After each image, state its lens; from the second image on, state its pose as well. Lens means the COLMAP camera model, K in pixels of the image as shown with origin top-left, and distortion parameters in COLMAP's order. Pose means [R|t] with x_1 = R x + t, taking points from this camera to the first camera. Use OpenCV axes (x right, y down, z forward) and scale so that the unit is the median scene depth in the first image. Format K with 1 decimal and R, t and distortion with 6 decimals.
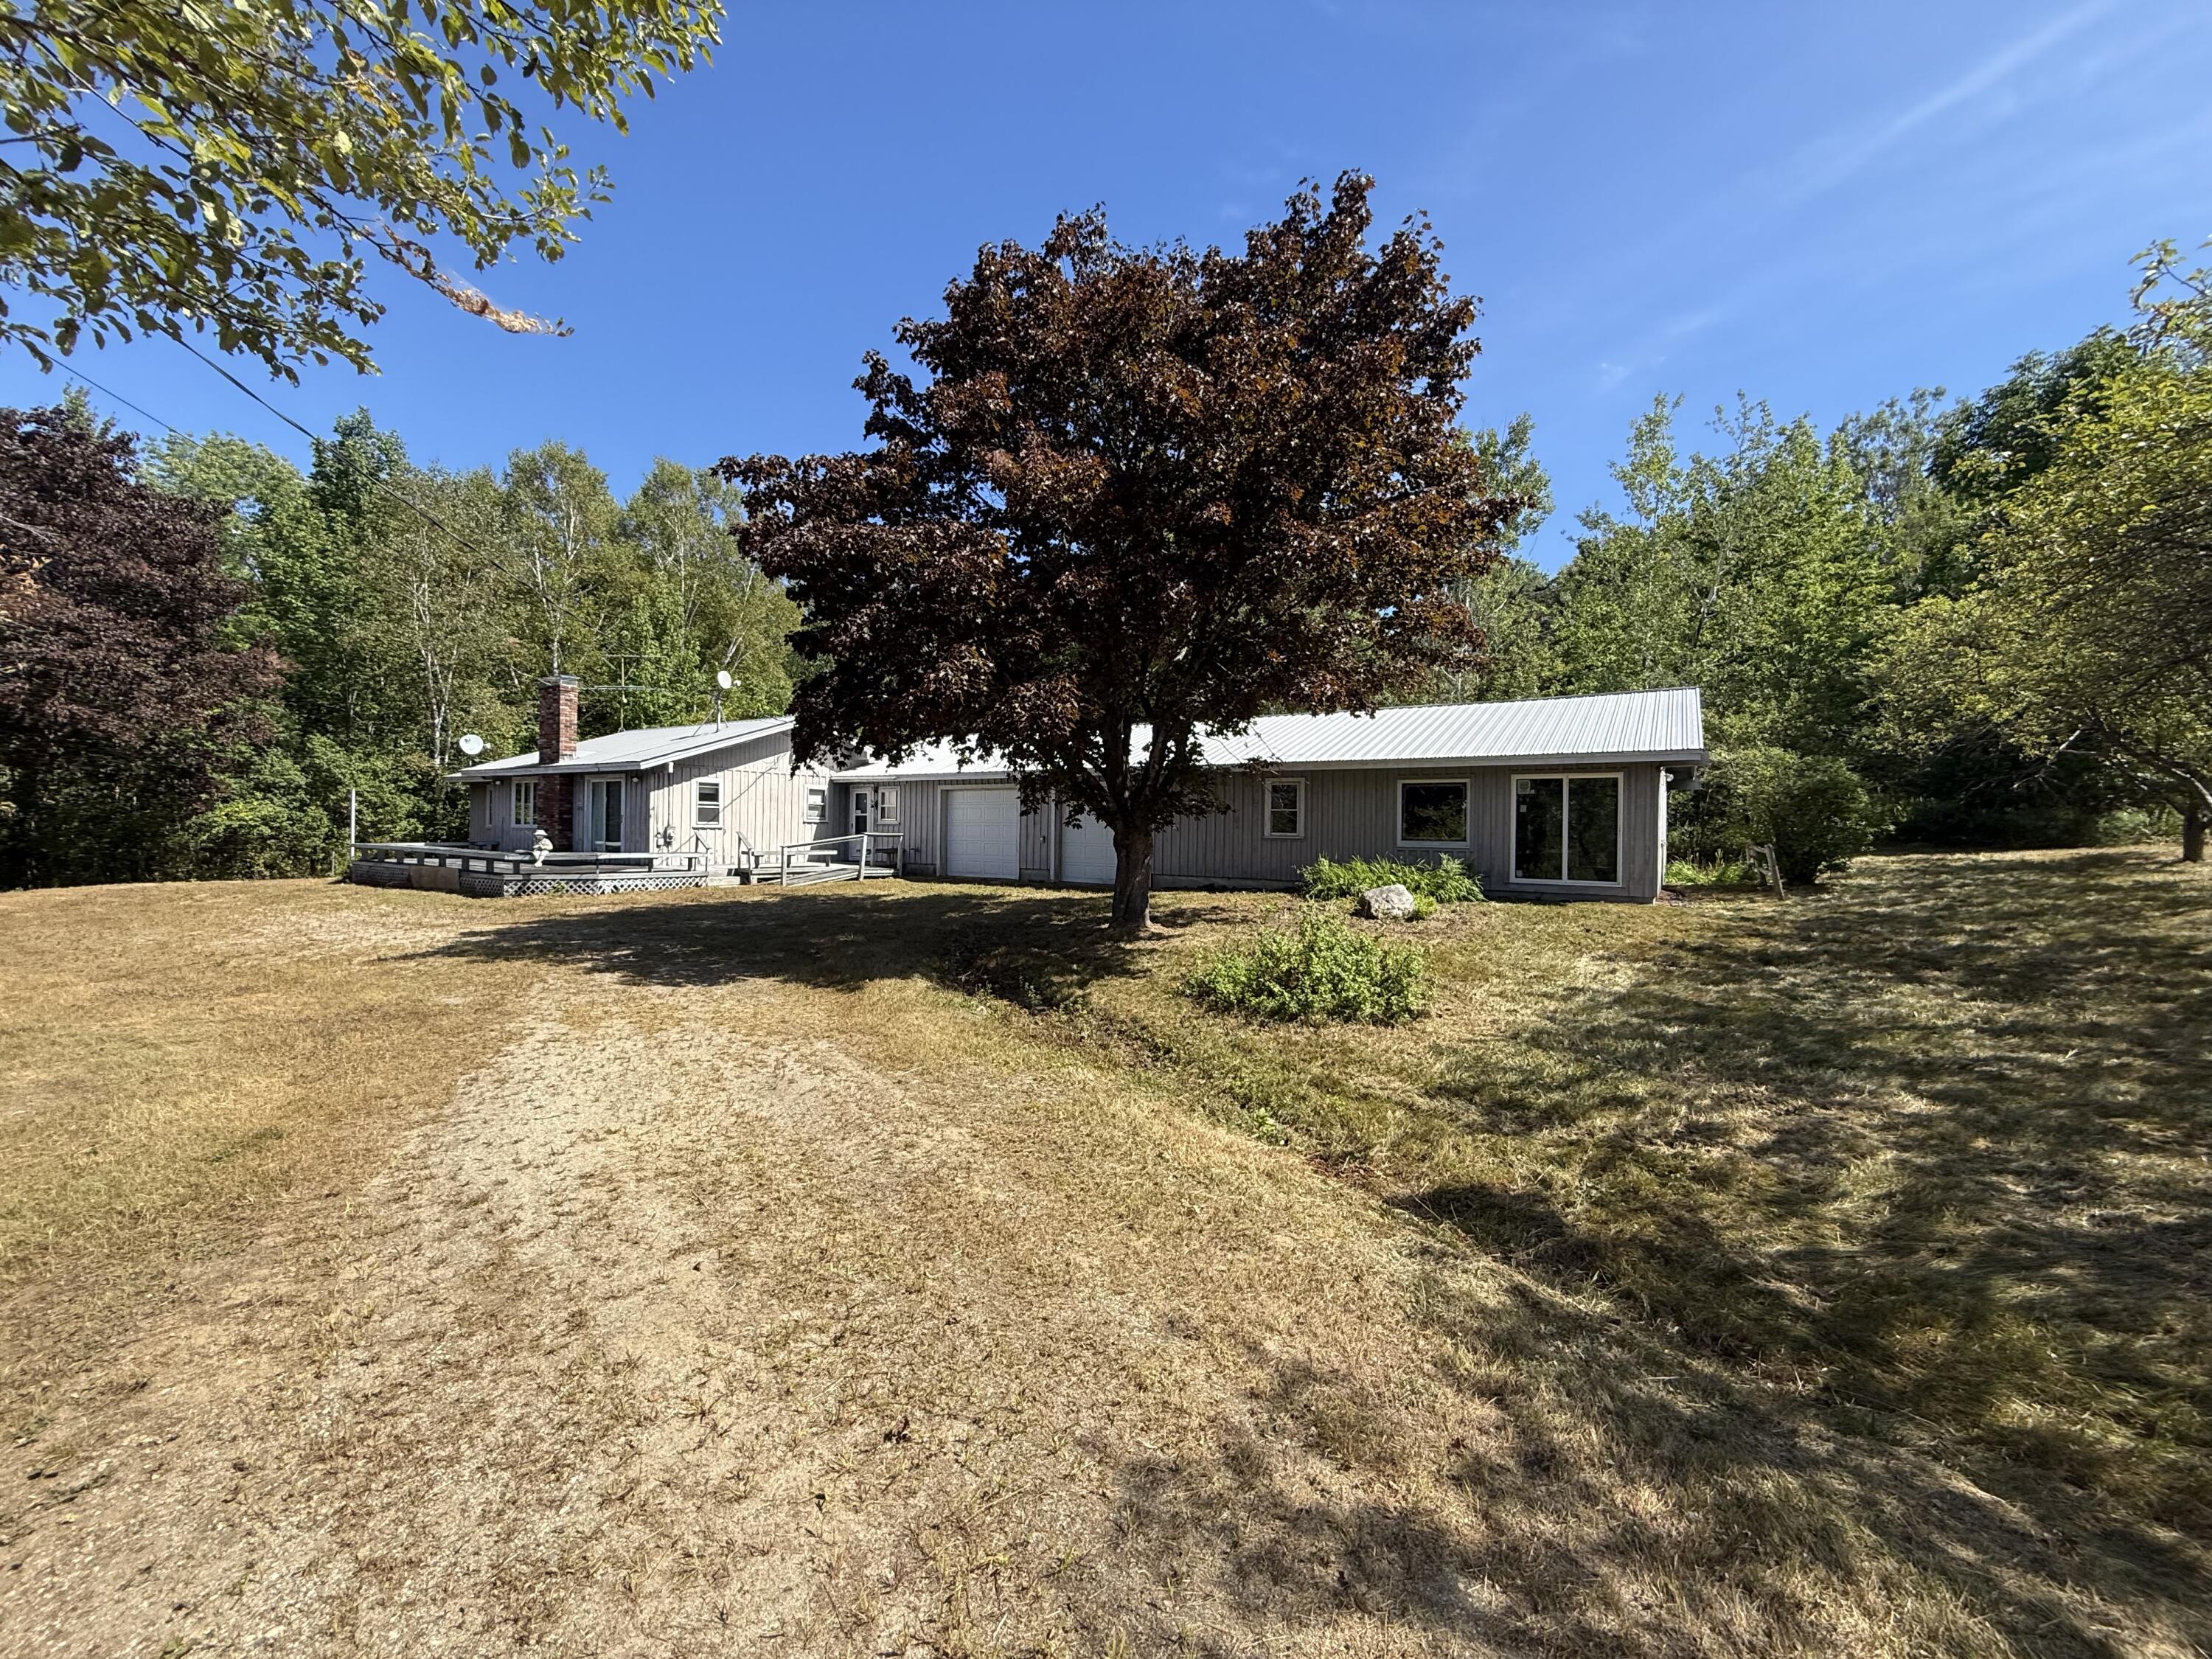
lens RADIAL K [[896.6, 0, 1085.4], [0, 896.6, 826.5], [0, 0, 1]] dist [-0.001686, -0.000012]
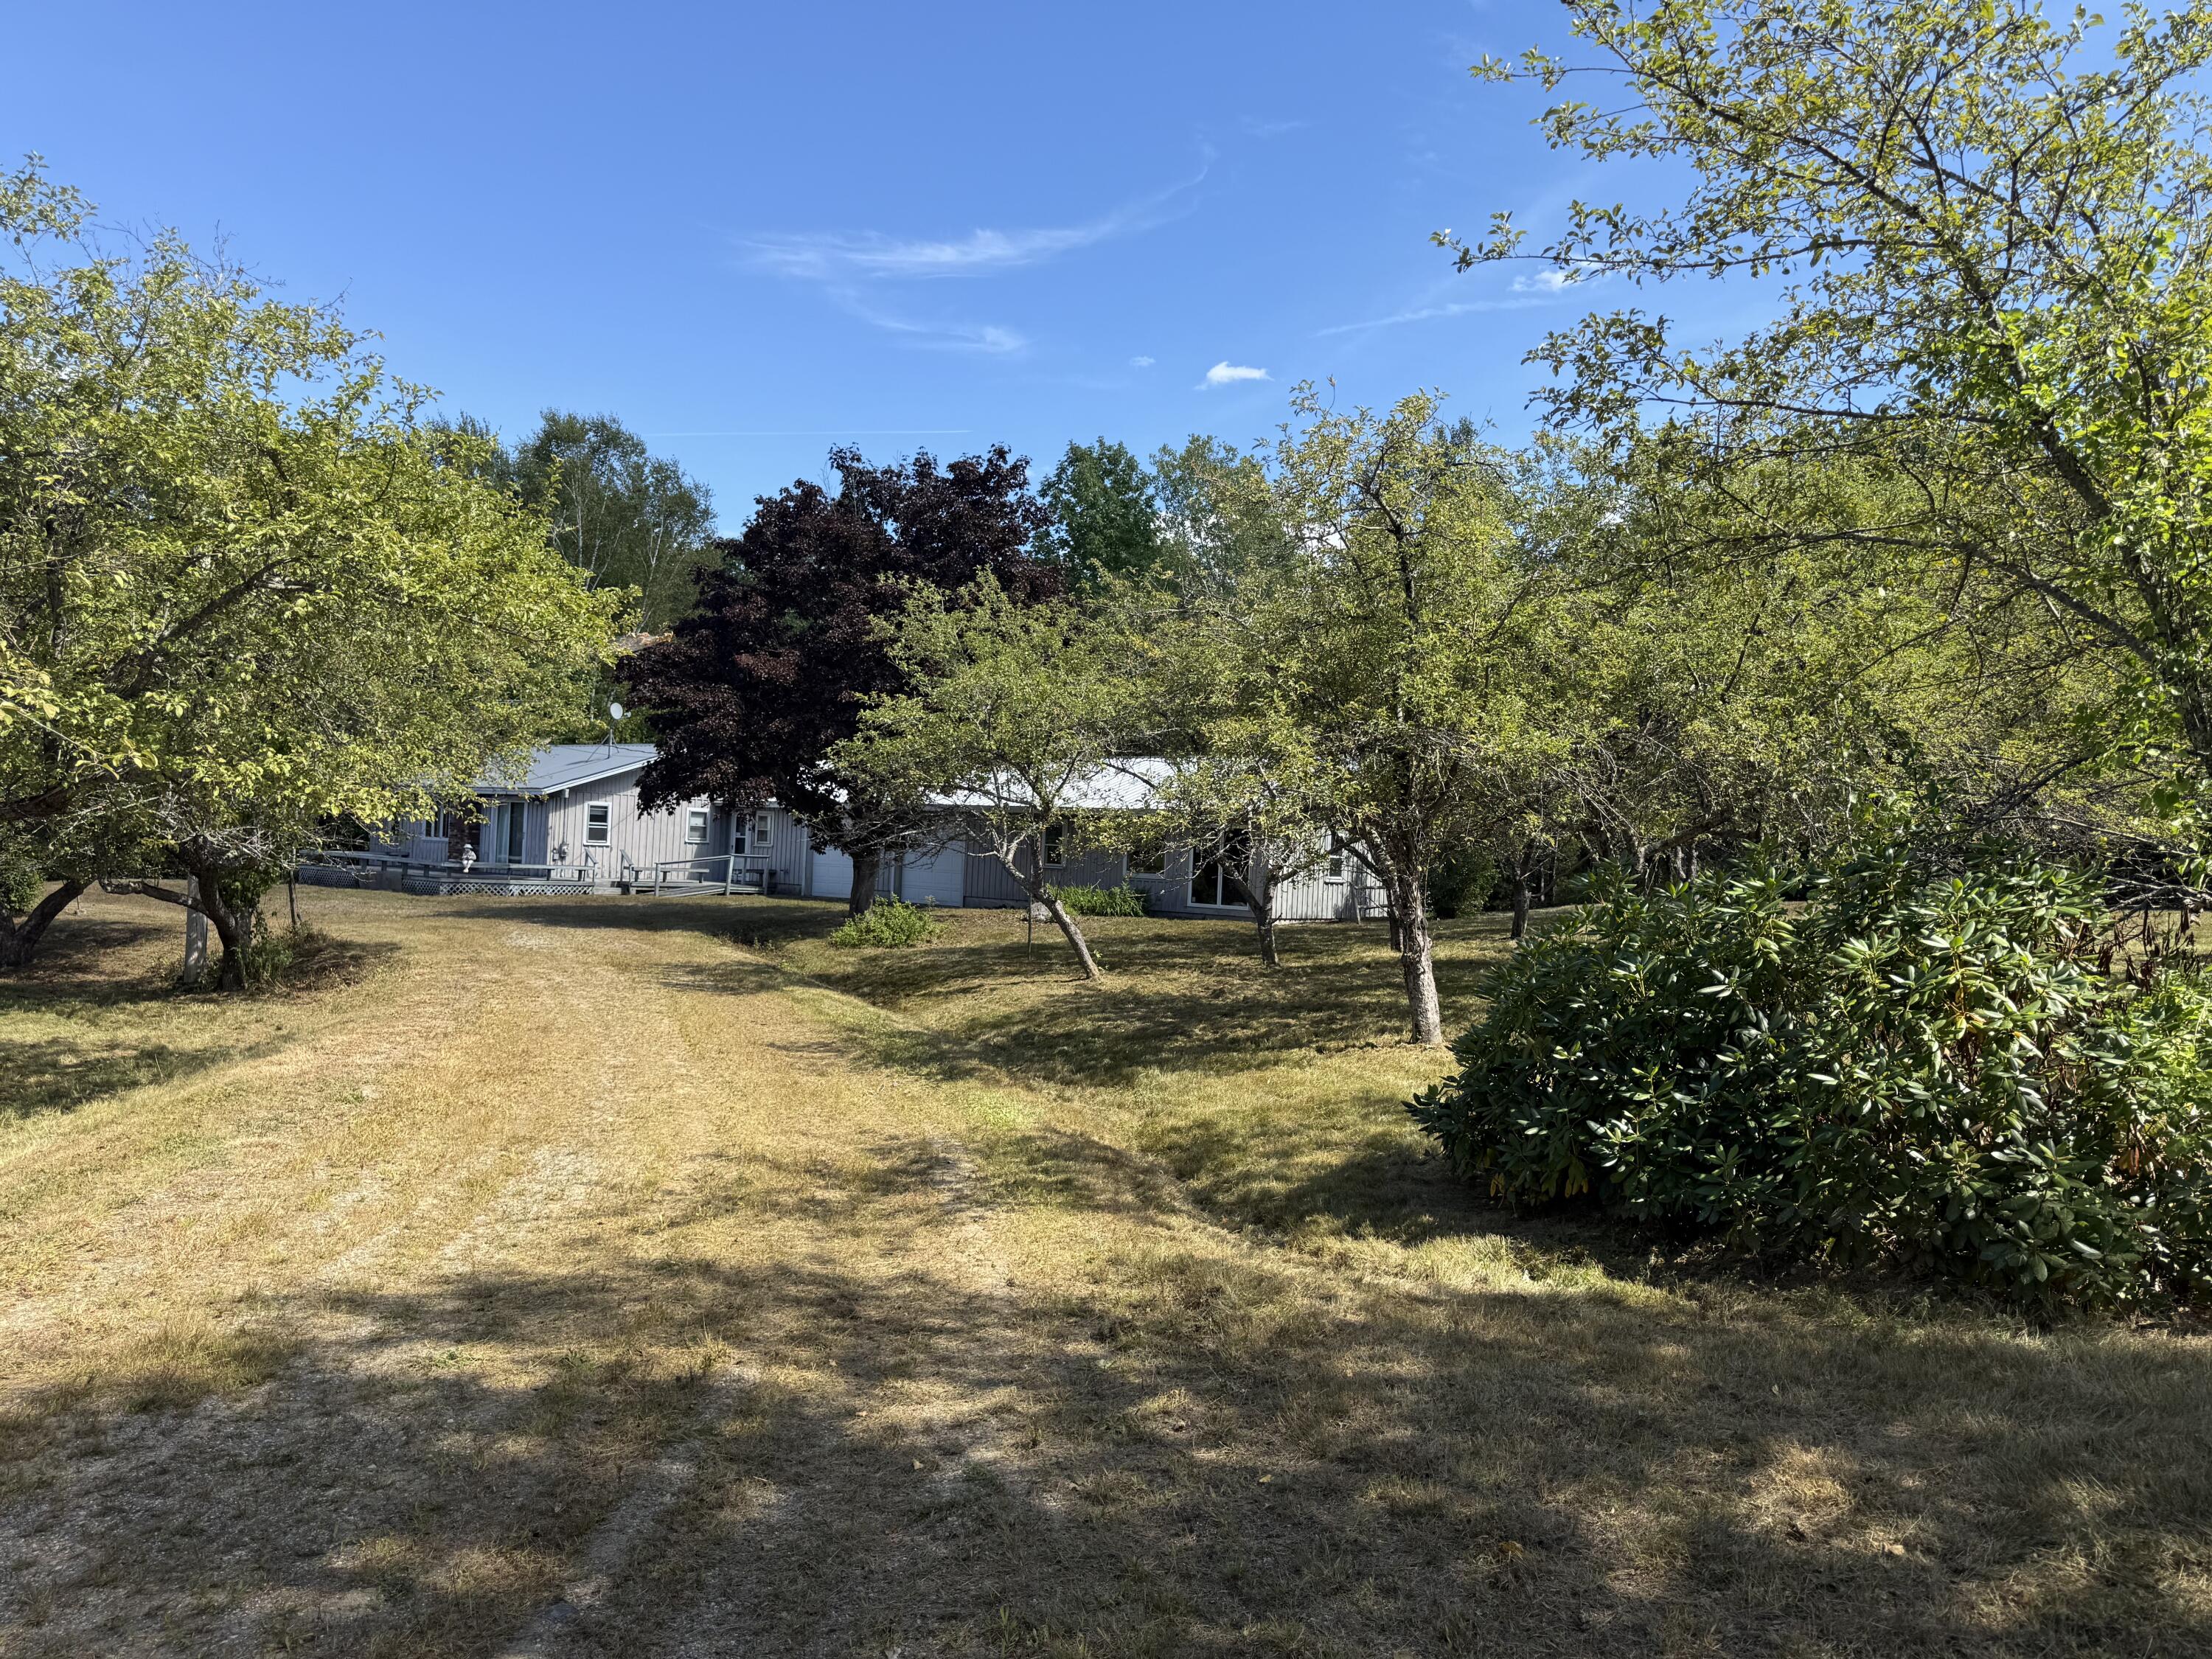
lens RADIAL K [[1523.2, 0, 1116.4], [0, 1523.2, 833.1], [0, 0, 1]] dist [0.011180, 0.000742]
pose [[0.996144, 0.027832, -0.083197, 0.419395], [-0.028832, 0.999526, -0.010834, -0.012738], [0.082856, 0.013191, 0.996474, -0.924922]]
